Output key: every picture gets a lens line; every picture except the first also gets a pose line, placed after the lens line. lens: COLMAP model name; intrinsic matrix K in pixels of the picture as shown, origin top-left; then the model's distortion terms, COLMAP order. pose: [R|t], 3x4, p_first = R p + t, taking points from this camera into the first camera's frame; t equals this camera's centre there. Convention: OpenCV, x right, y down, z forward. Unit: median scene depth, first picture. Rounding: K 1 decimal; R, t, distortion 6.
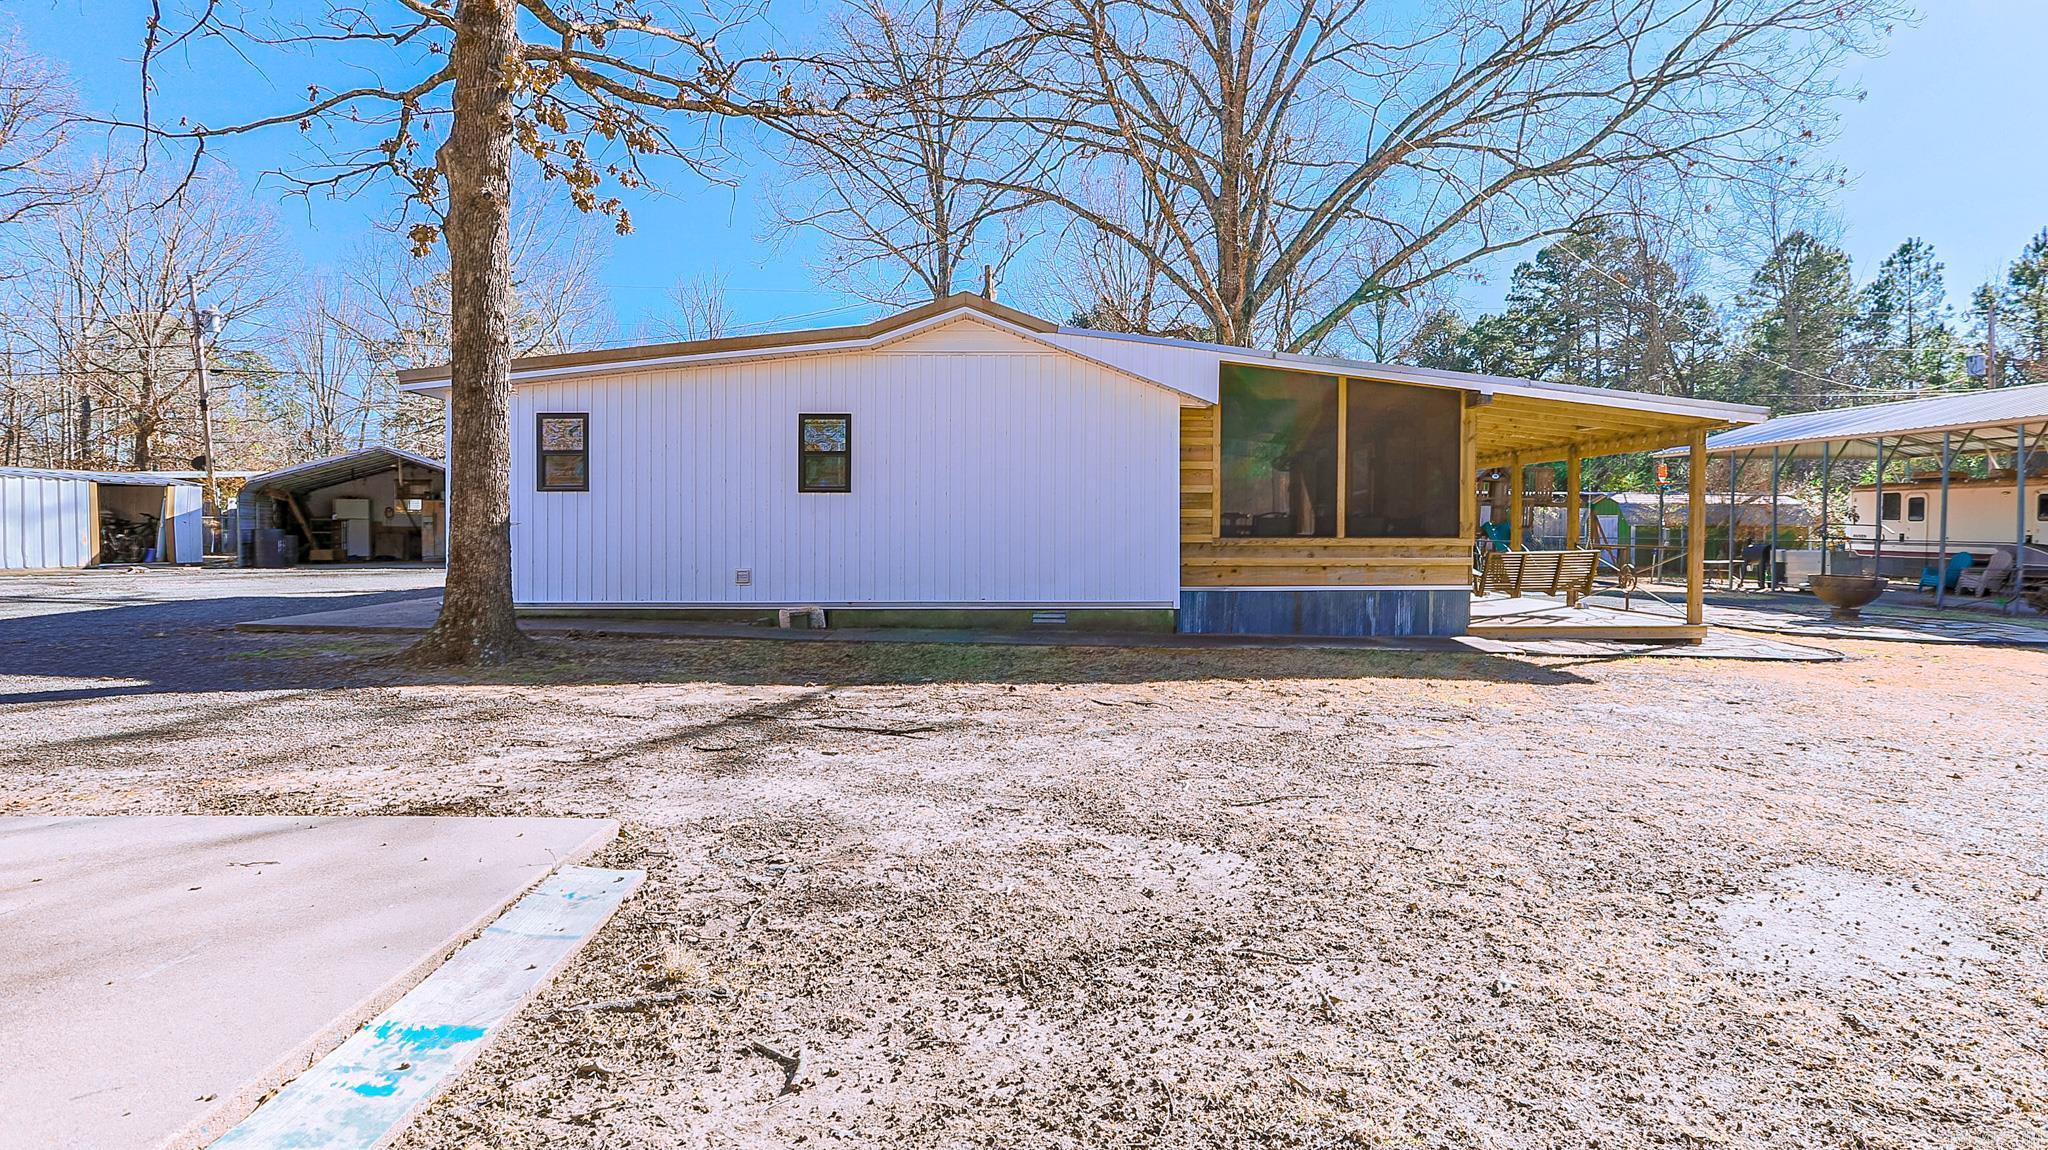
lens RADIAL K [[1066.1, 0, 1024.2], [0, 1066.1, 554.9], [0, 0, 1]] dist [-0.057545, 0.042238]
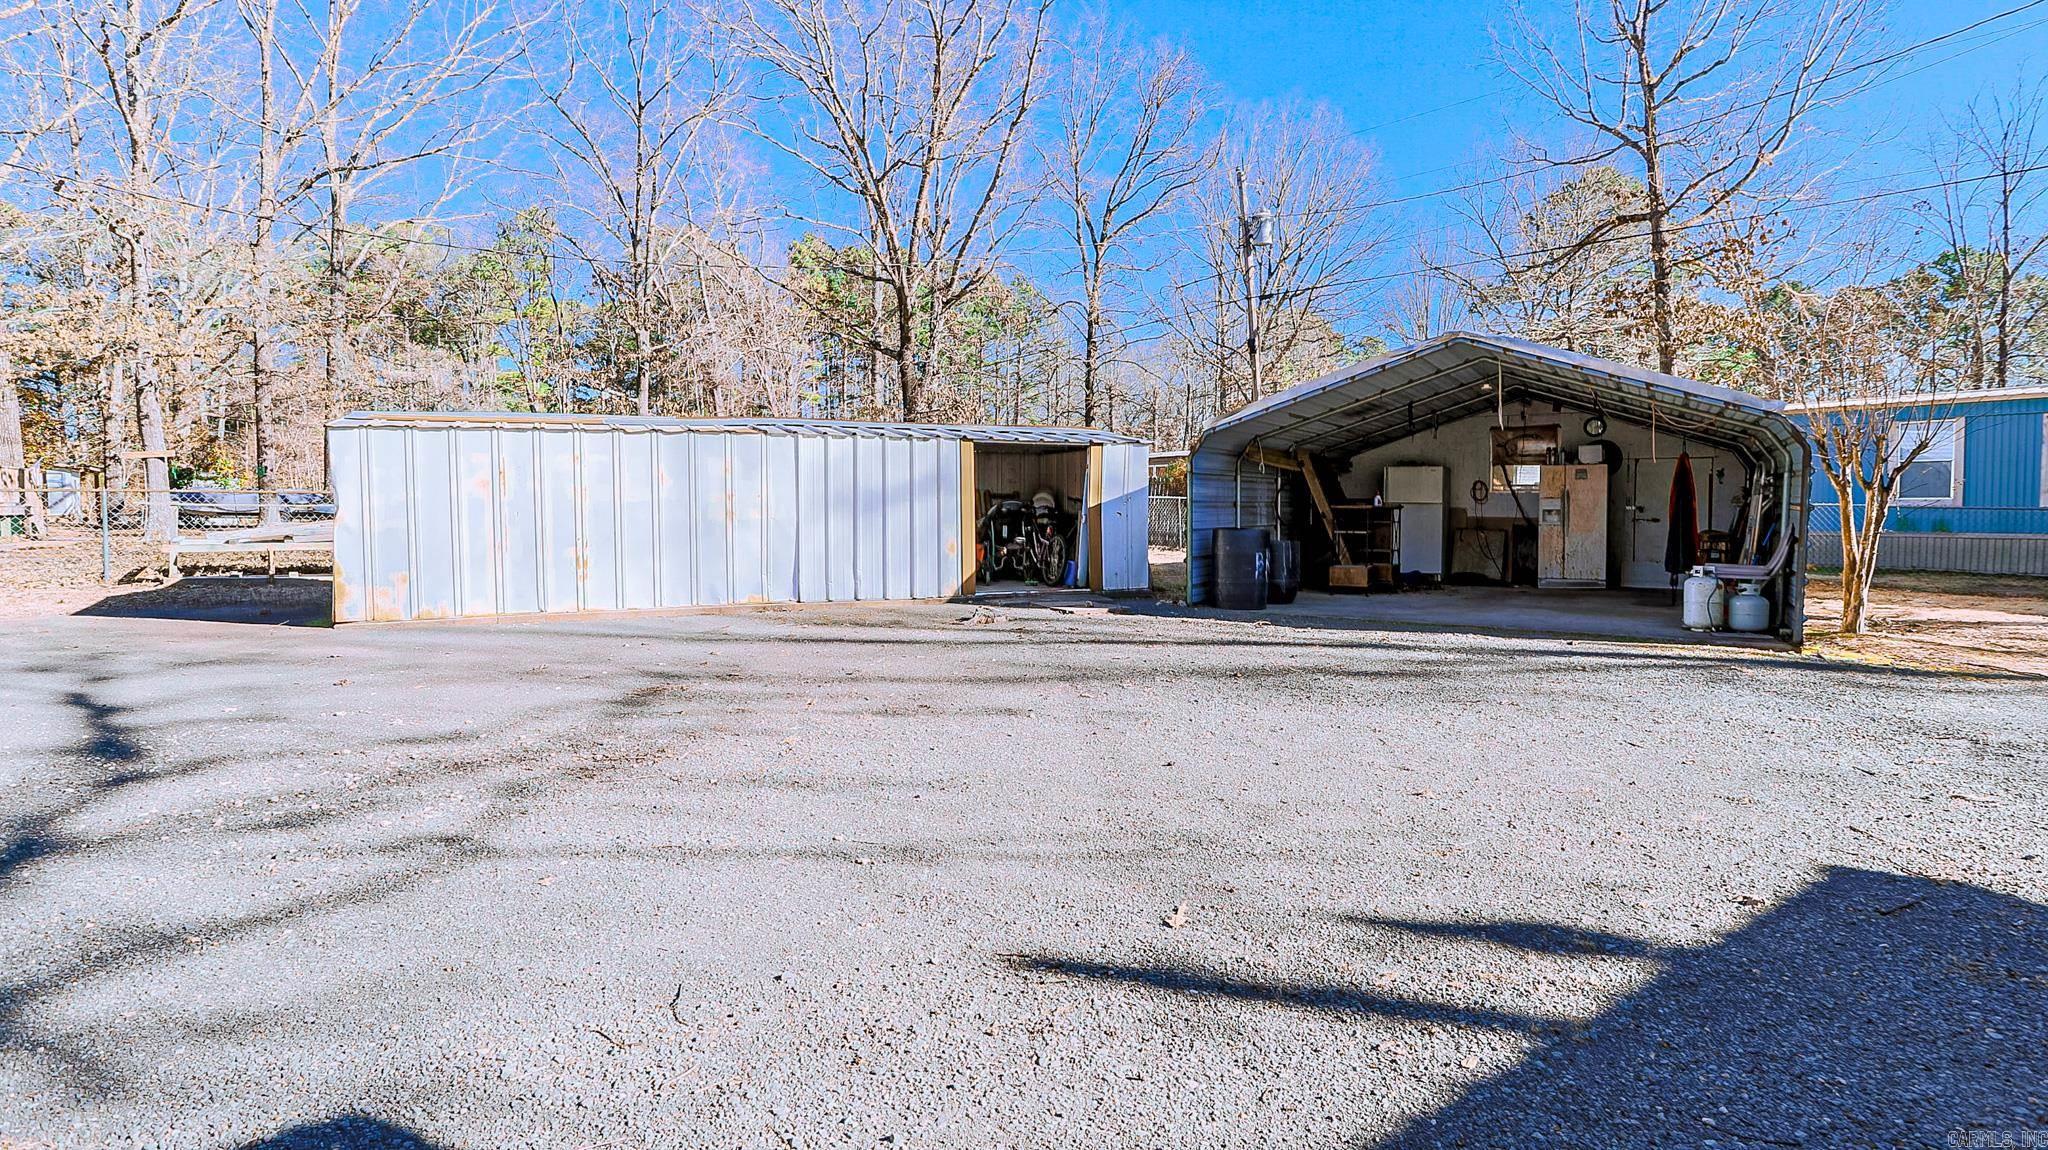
lens RADIAL K [[1066.1, 0, 1024.2], [0, 1066.1, 554.9], [0, 0, 1]] dist [-0.057545, 0.042238]
pose [[0.572233, 0.037285, -0.819243, -0.410759], [-0.018843, 0.999300, 0.032318, -0.028873], [0.819875, -0.003057, 0.572535, 0.696725]]
